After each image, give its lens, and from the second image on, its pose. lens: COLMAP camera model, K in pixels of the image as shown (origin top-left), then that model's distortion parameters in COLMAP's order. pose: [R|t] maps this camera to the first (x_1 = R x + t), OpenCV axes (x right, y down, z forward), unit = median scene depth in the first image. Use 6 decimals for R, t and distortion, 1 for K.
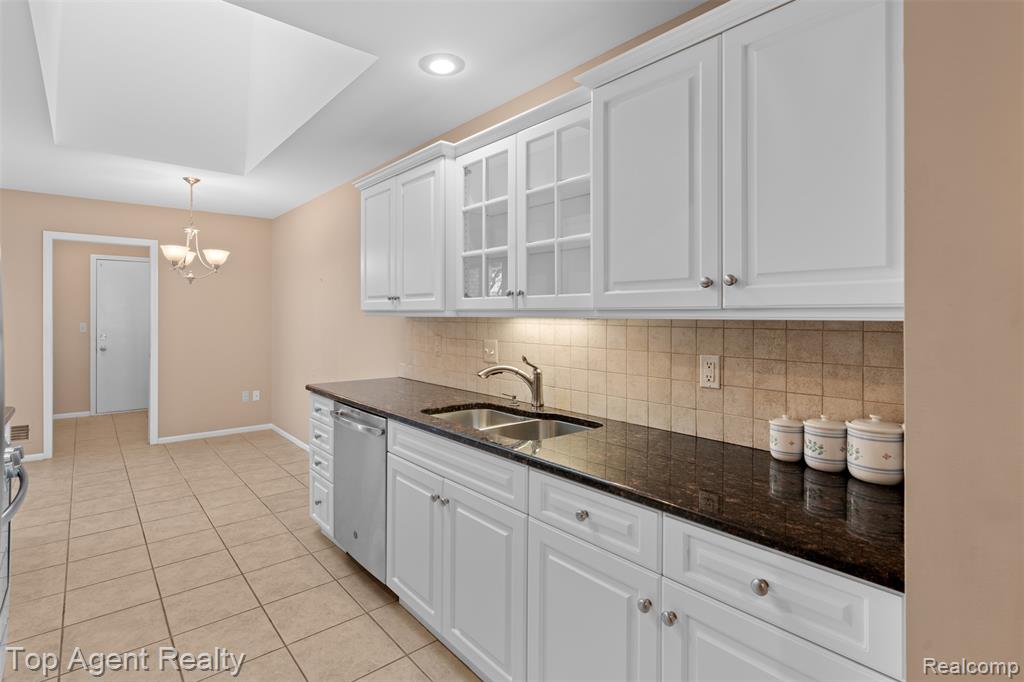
lens RADIAL K [[491.7, 0, 481.5], [0, 491.7, 314.9], [0, 0, 1]] dist [-0.008483, 0.002499]
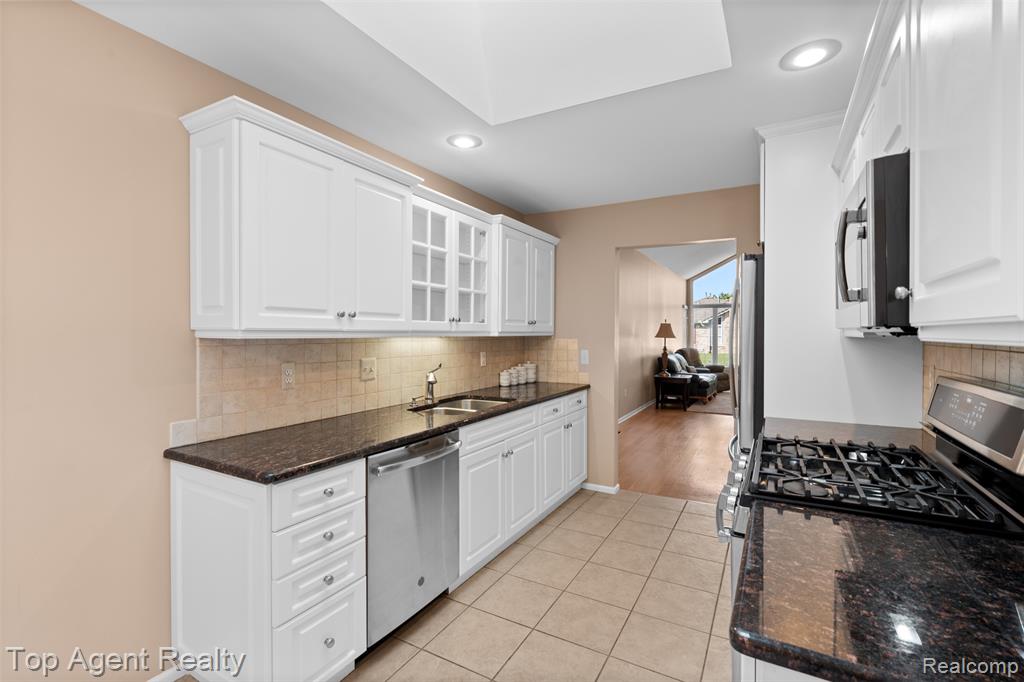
lens RADIAL K [[459.6, 0, 516.5], [0, 459.6, 338.8], [0, 0, 1]] dist [-0.009493, 0.002752]
pose [[-0.372681, -0.015696, 0.927827, -1.139024], [-0.002503, 0.999870, 0.015909, -0.009518], [-0.927956, 0.003606, -0.372672, 1.198038]]
